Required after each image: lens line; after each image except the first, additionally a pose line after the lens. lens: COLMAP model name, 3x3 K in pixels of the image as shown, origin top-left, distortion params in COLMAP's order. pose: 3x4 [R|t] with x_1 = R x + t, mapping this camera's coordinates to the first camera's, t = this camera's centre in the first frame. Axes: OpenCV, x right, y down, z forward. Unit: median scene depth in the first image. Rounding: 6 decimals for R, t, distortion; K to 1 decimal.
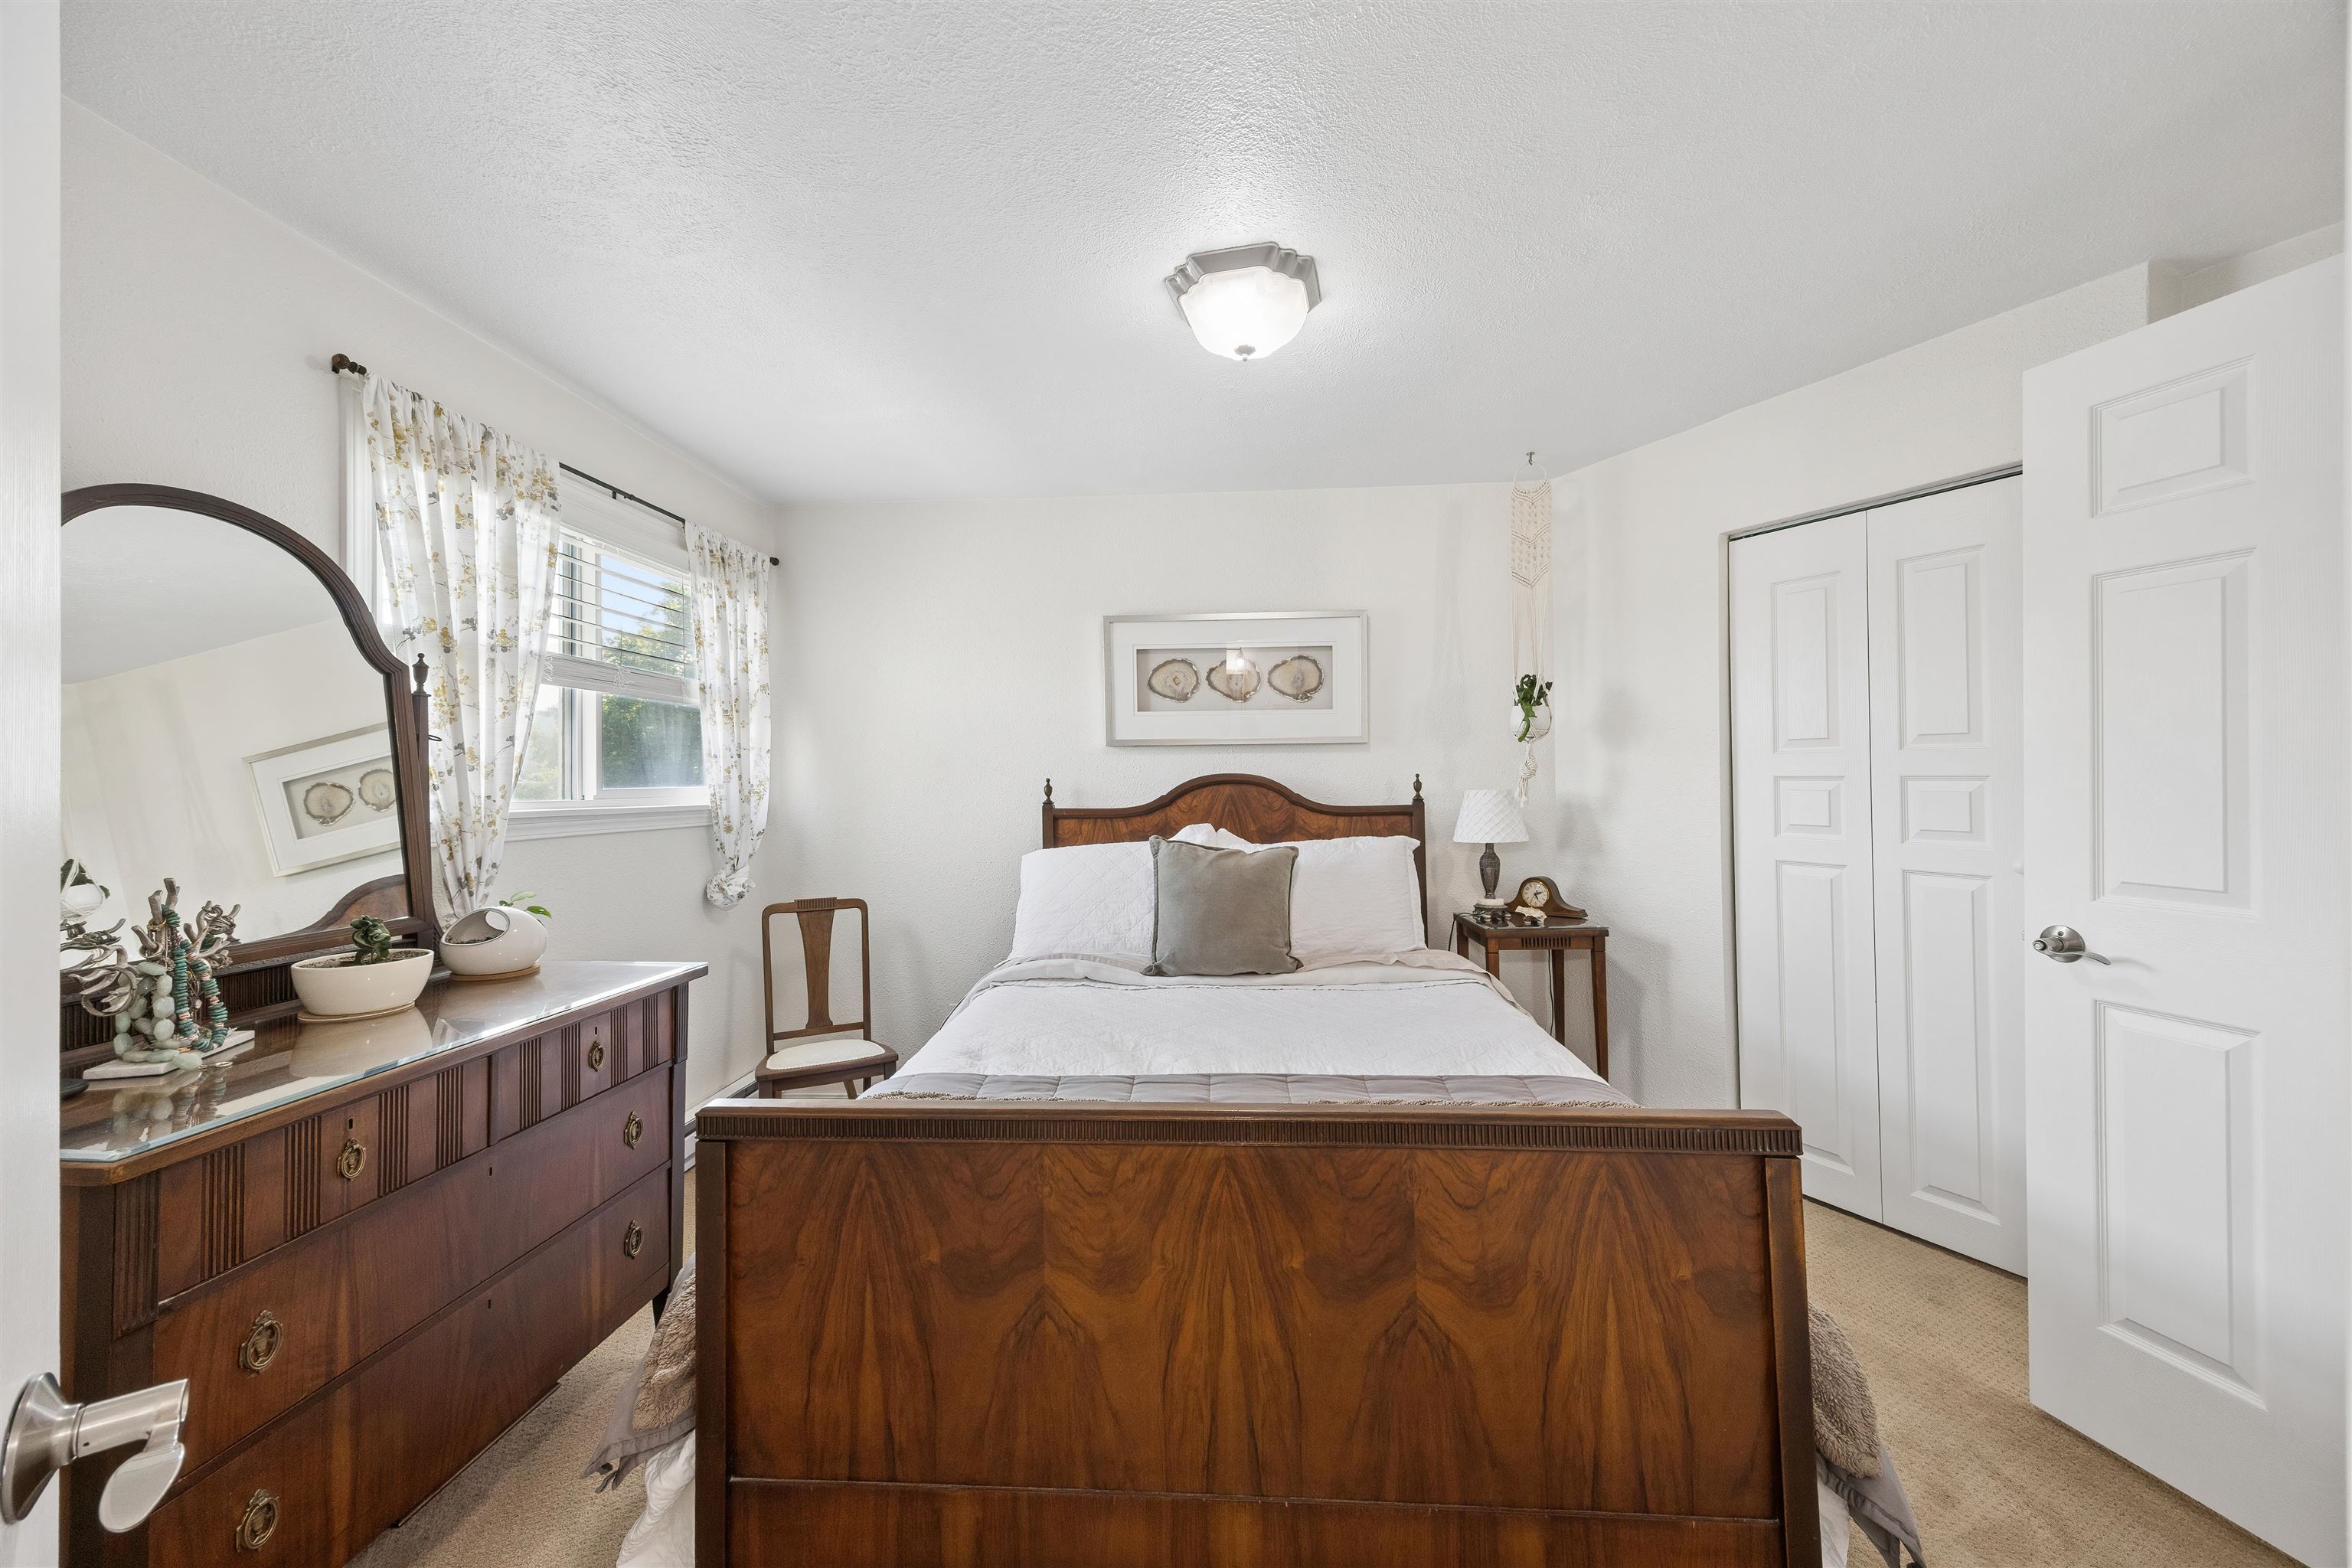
lens RADIAL K [[934.2, 0, 1171.8], [0, 934.2, 758.6], [0, 0, 1]] dist [0.000474, 0.000061]
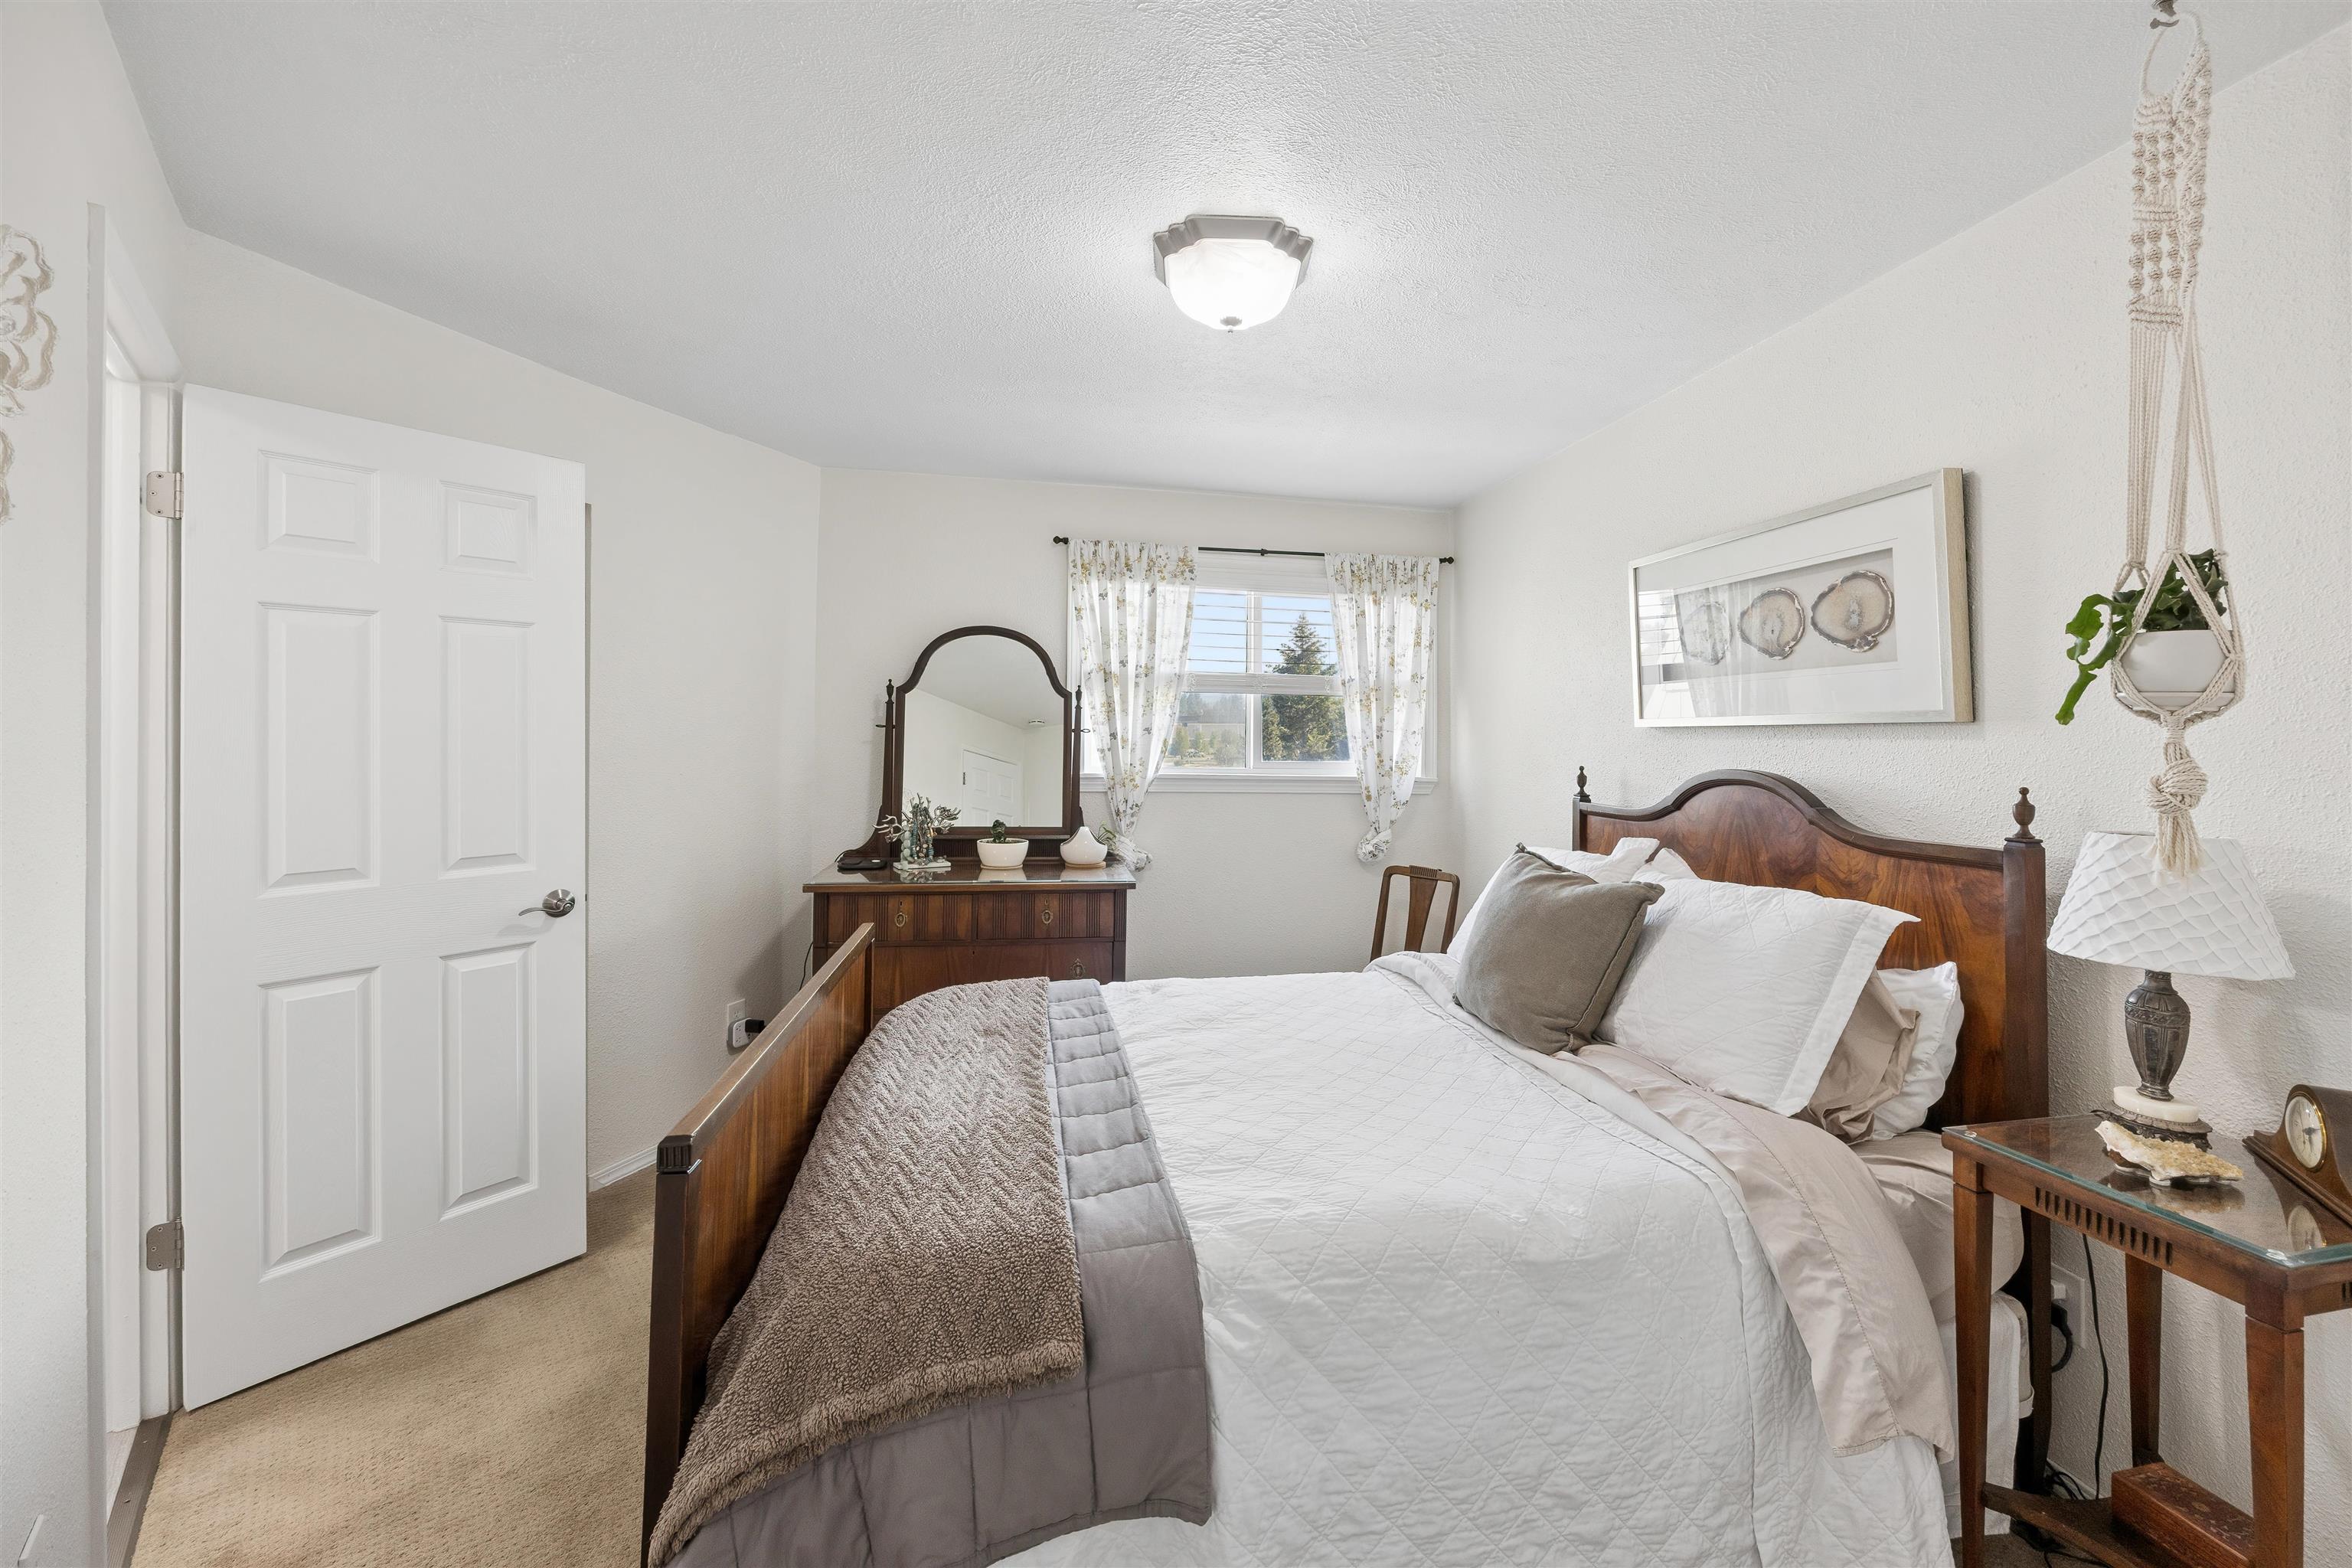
lens RADIAL K [[975.1, 0, 1211.6], [0, 975.1, 717.0], [0, 0, 1]] dist [0.002701, 0.000451]
pose [[0.221424, -0.009716, -0.975129, 0.730182], [0.008983, 0.999928, -0.007923, -0.021352], [0.975136, -0.007005, 0.221495, 0.538303]]
